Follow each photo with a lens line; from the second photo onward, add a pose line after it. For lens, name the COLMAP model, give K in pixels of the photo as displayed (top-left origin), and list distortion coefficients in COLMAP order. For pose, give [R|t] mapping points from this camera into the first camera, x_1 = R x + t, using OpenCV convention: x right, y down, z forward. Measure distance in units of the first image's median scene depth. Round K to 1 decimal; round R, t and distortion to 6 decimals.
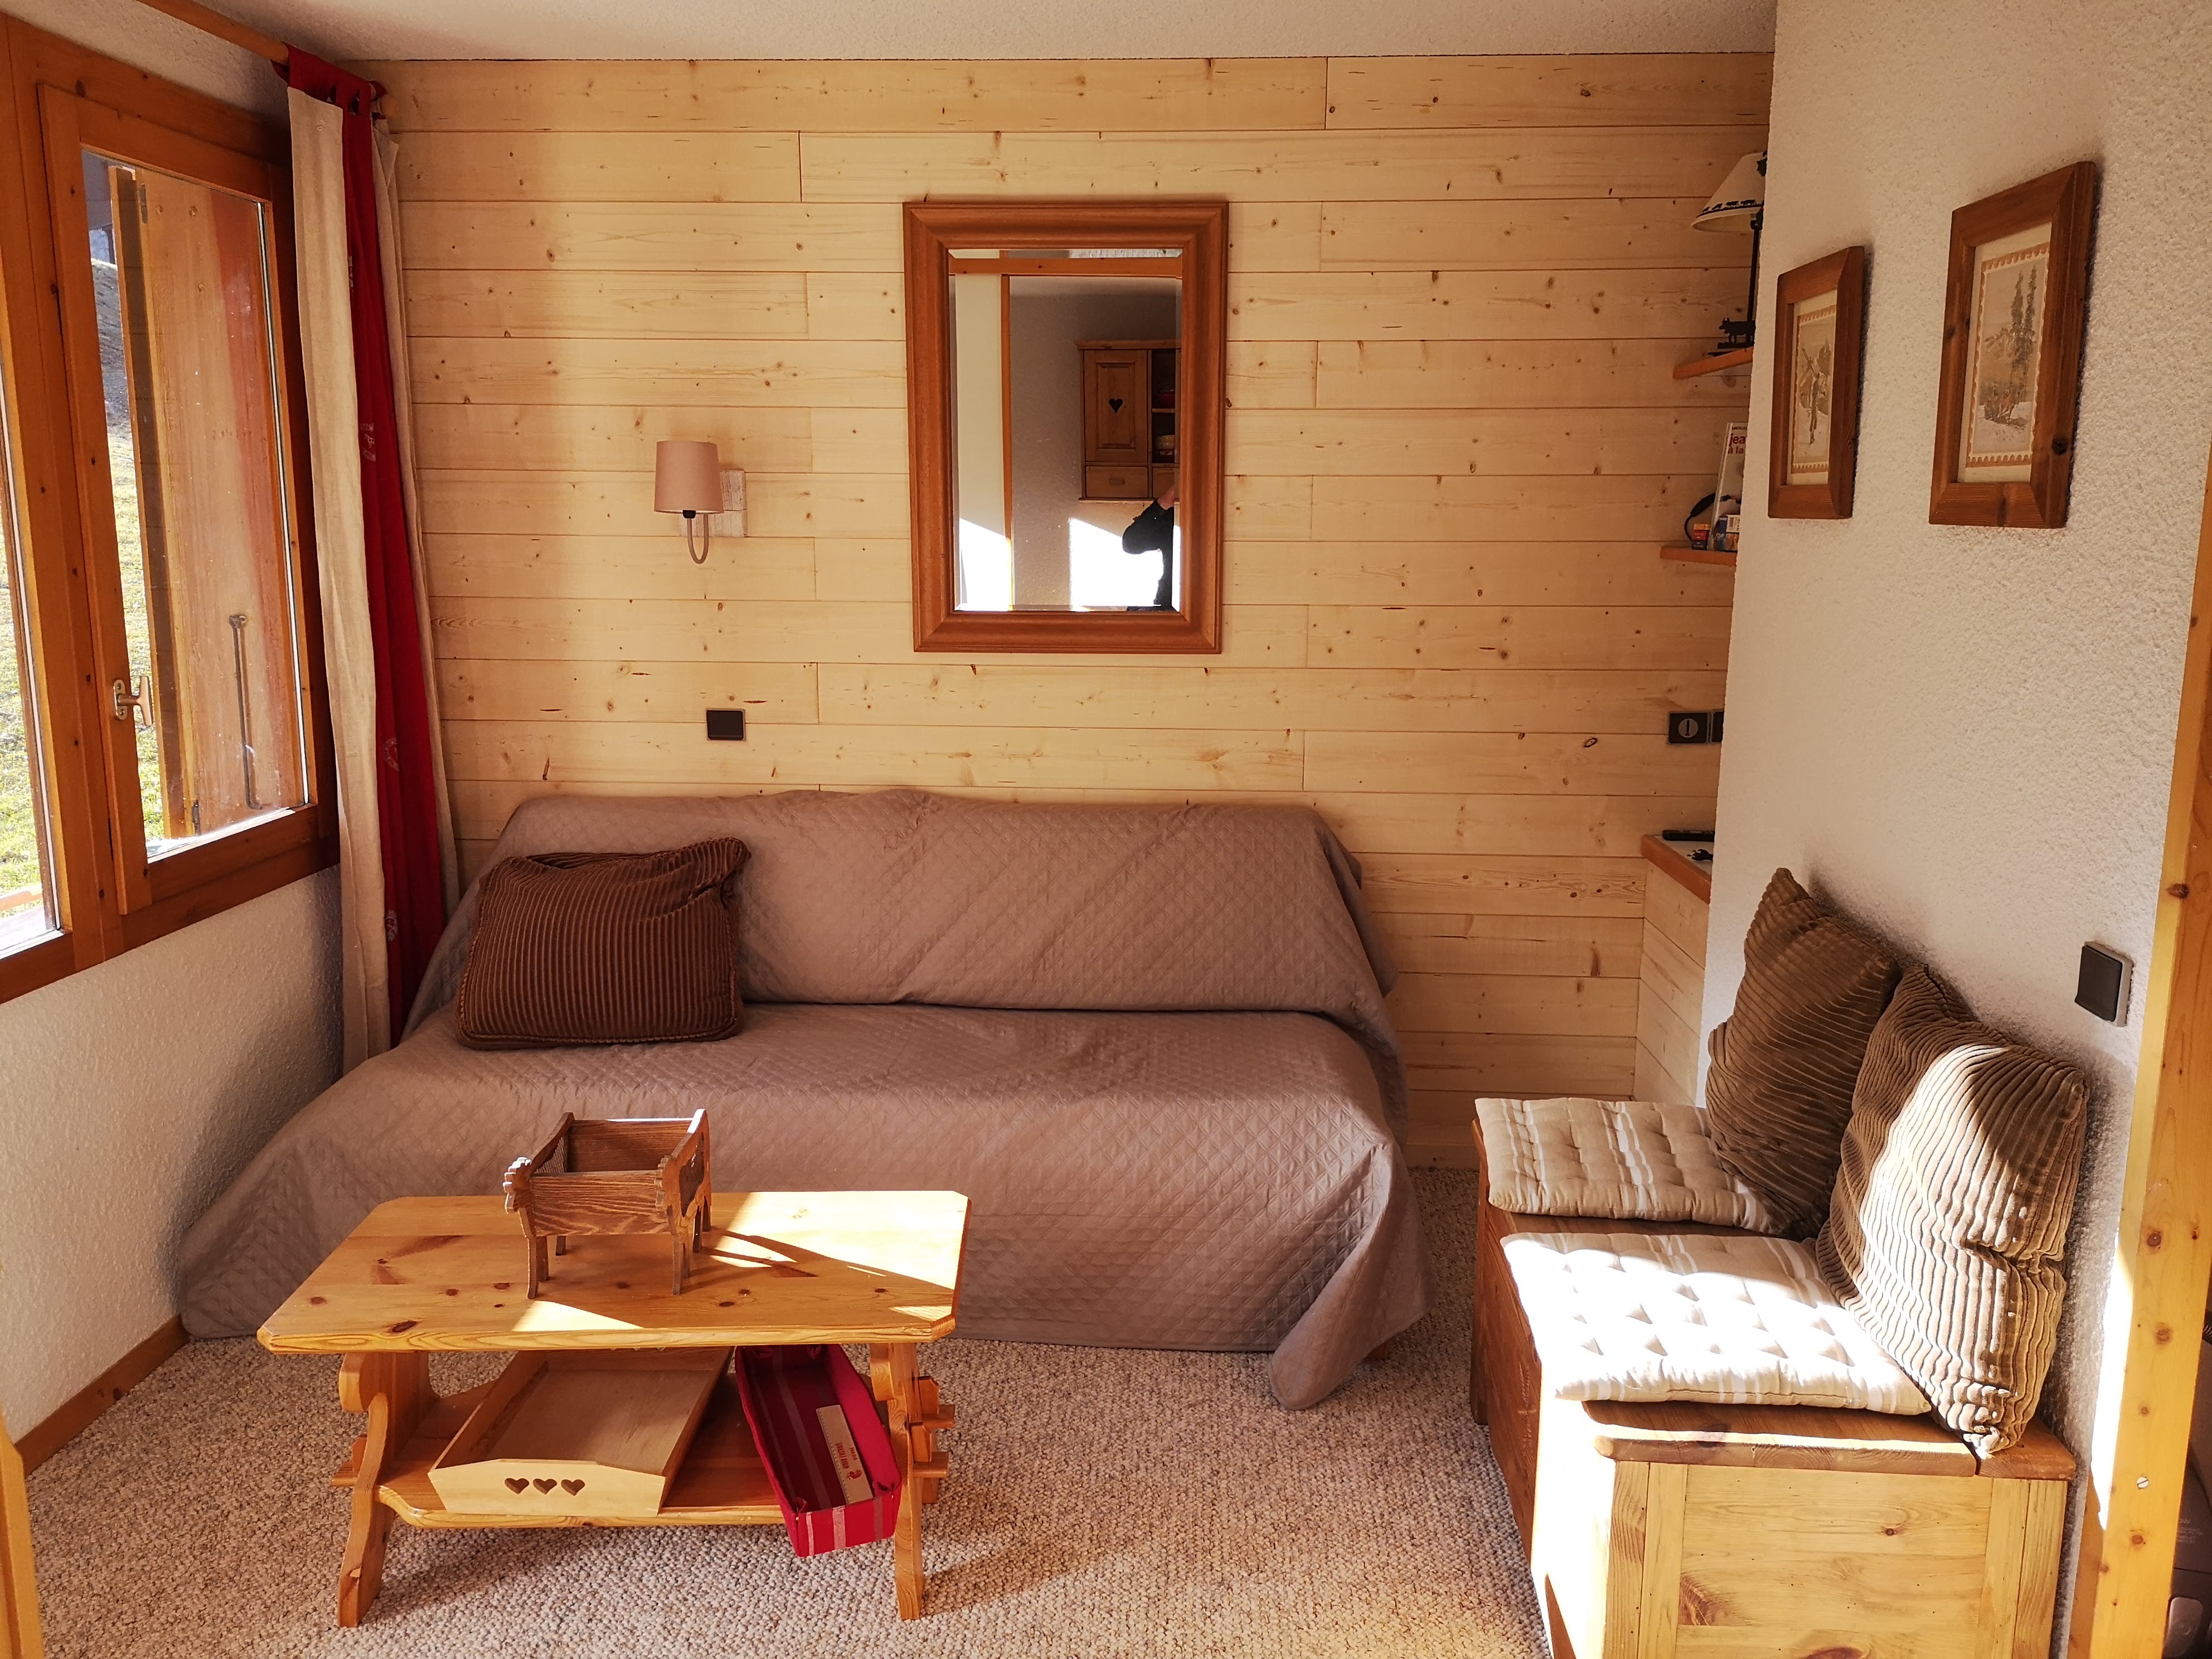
lens RADIAL K [[1785.1, 0, 1115.9], [0, 1785.1, 835.7], [0, 0, 1]] dist [0.029248, -0.021762]
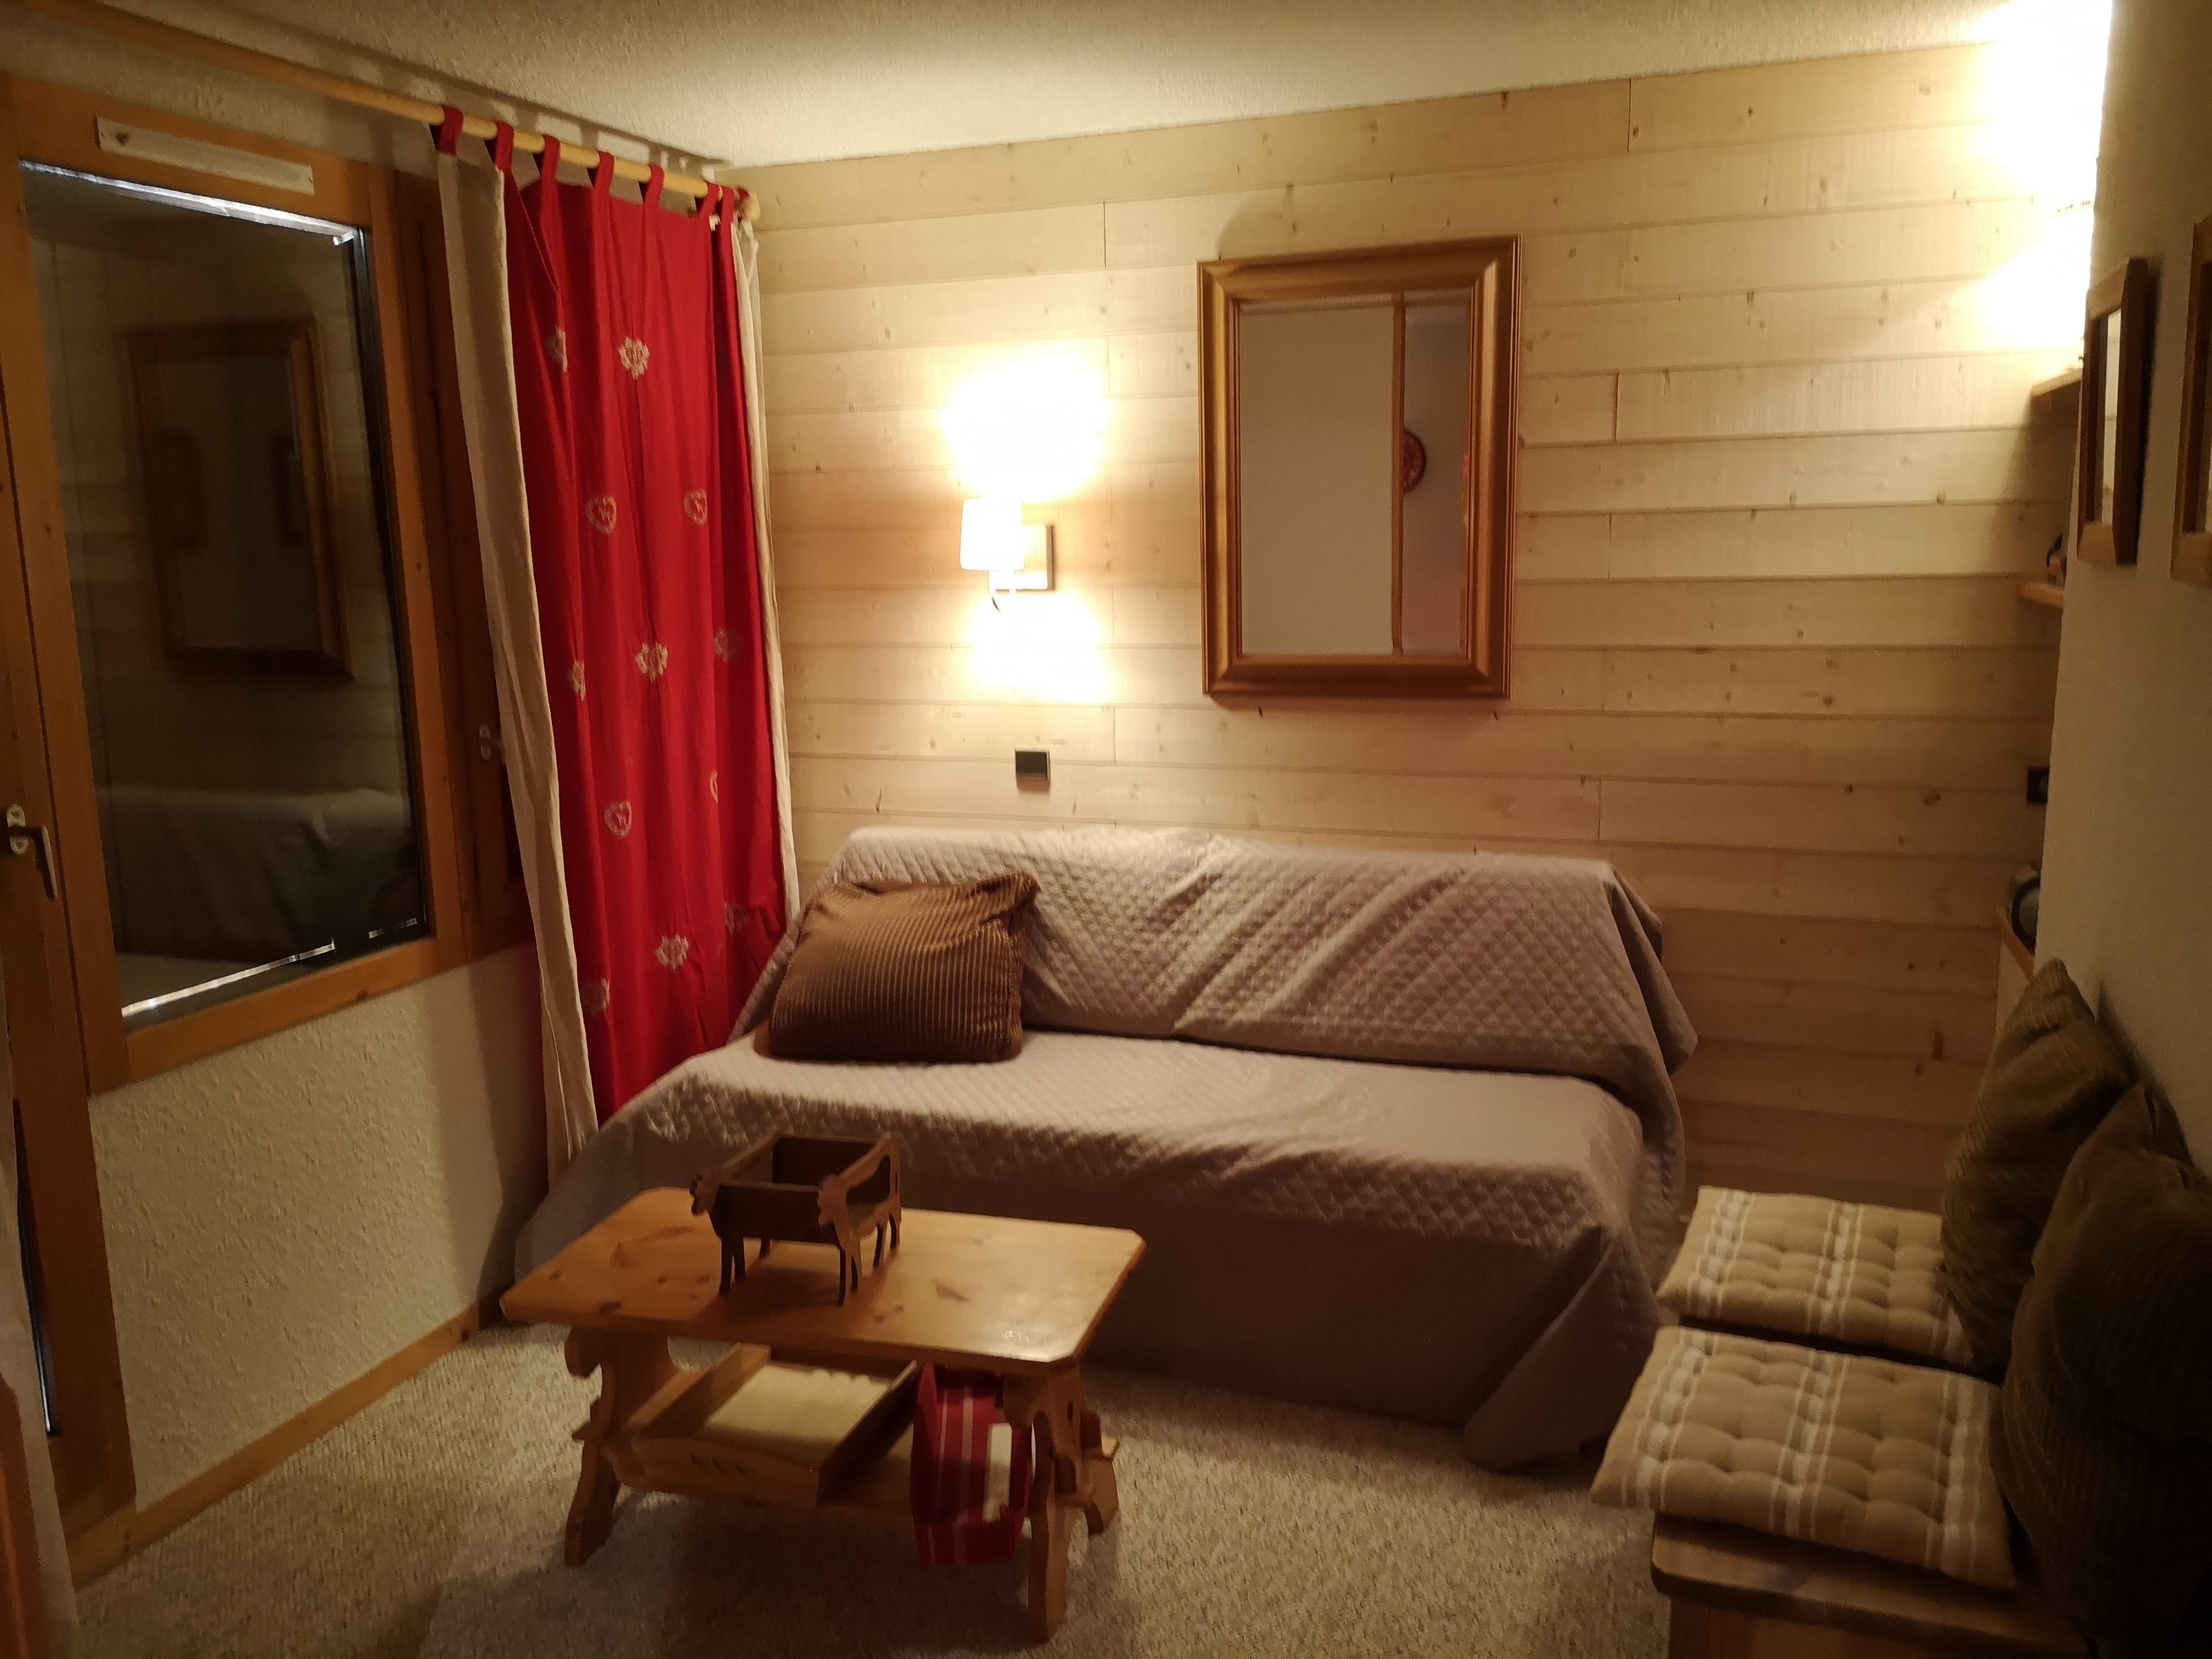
lens RADIAL K [[1785.1, 0, 1122.9], [0, 1785.1, 826.5], [0, 0, 1]] dist [0.029248, -0.021762]
pose [[0.950264, 0.026817, -0.310289, 0.167893], [-0.030353, 0.999518, -0.006573, -0.020857], [0.309963, 0.015664, 0.950620, 0.013411]]
